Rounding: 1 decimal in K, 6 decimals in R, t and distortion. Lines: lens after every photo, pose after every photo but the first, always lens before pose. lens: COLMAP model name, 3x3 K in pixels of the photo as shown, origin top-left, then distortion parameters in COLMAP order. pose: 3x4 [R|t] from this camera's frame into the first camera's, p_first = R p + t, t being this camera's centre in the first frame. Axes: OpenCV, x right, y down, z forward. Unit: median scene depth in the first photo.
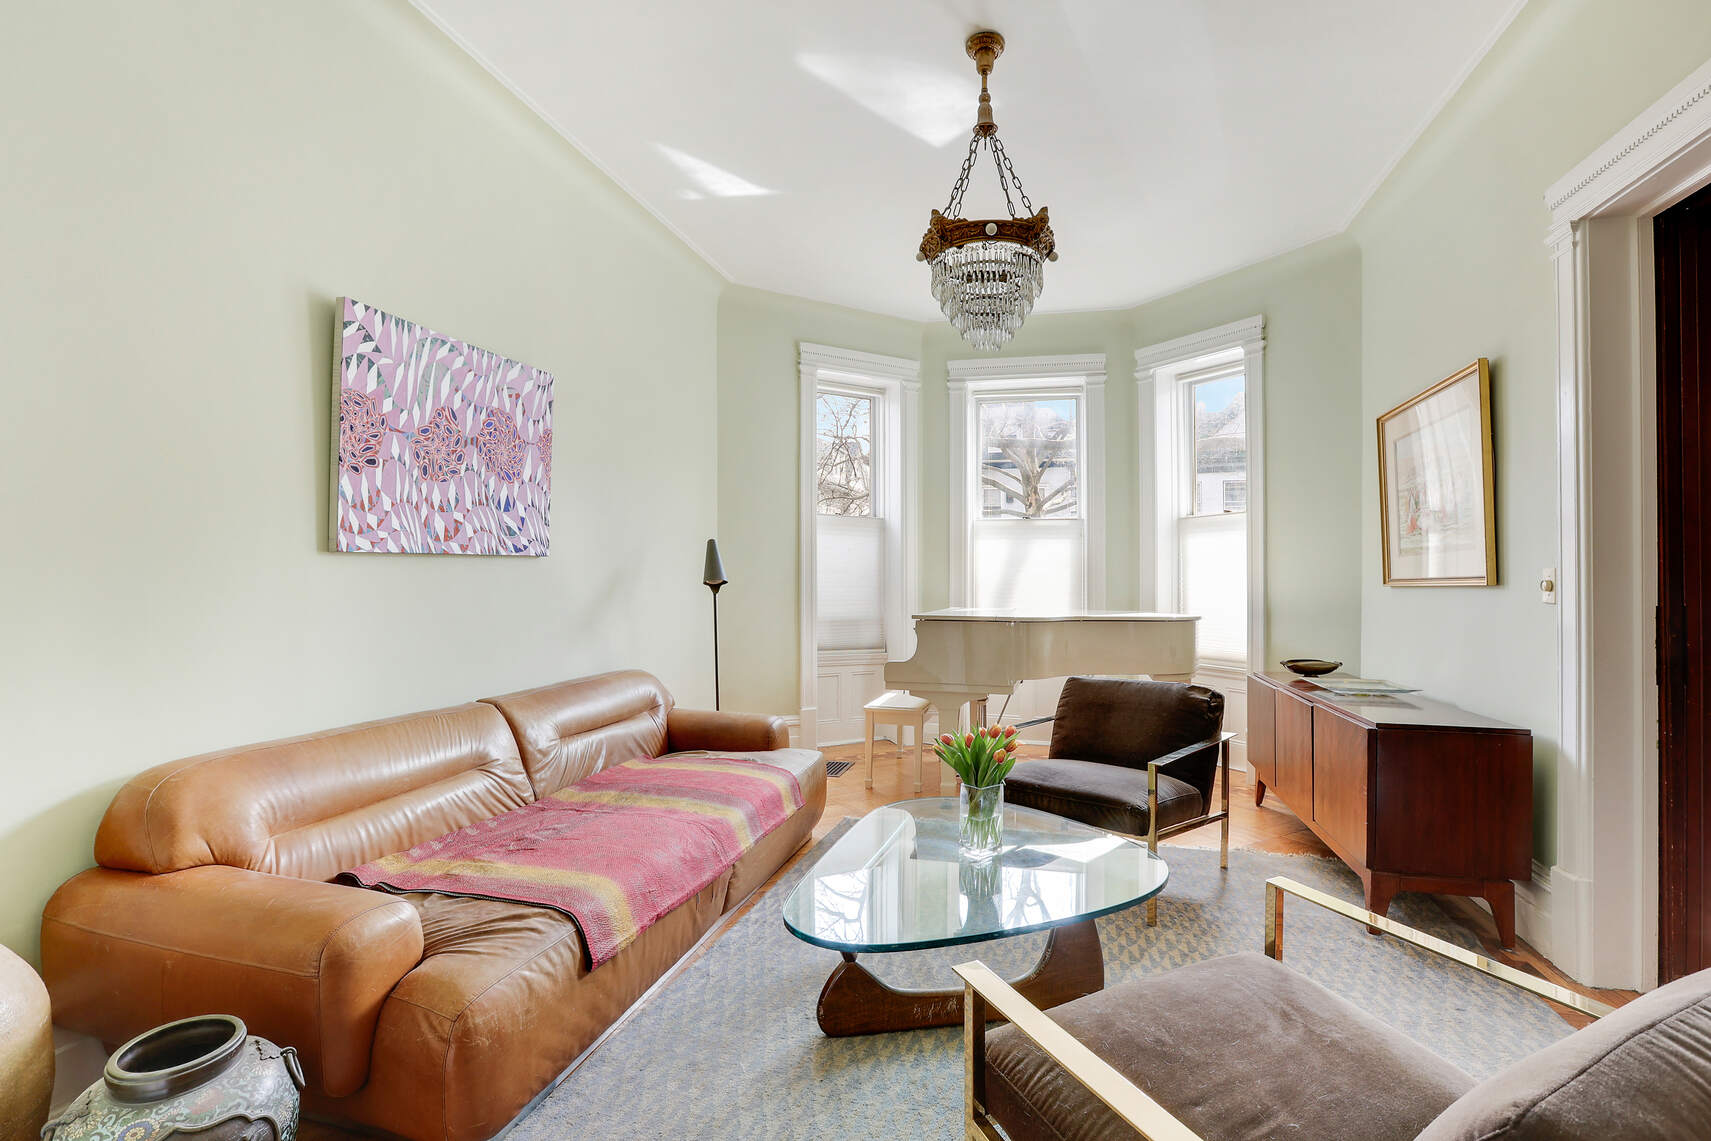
lens RADIAL K [[809.4, 0, 855.5], [0, 809.4, 570.5], [0, 0, 1]] dist [-0.047874, 0.017431]
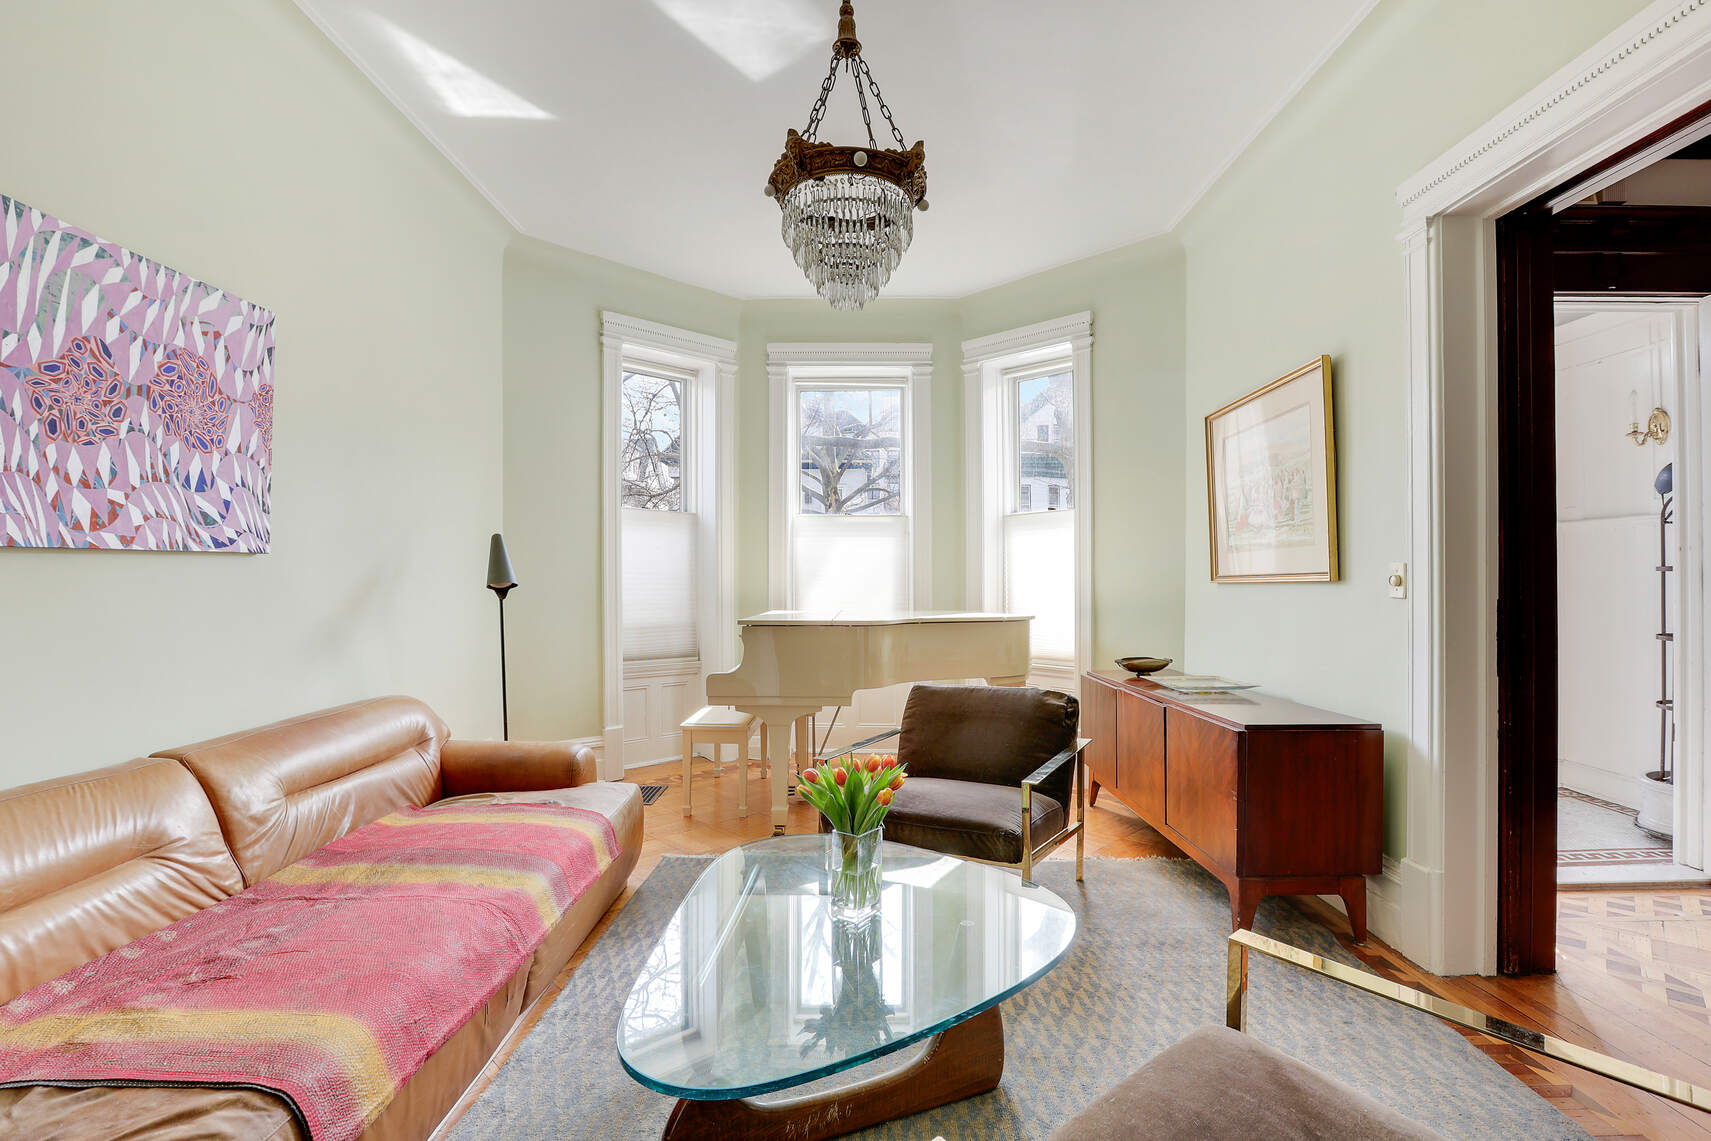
lens RADIAL K [[809.4, 0, 855.5], [0, 809.4, 570.5], [0, 0, 1]] dist [-0.047874, 0.017431]
pose [[0.968895, -0.005674, 0.247407, -0.036389], [0.005825, 0.999983, 0.000122, 0.001739], [-0.247403, 0.001323, 0.968912, 0.163012]]
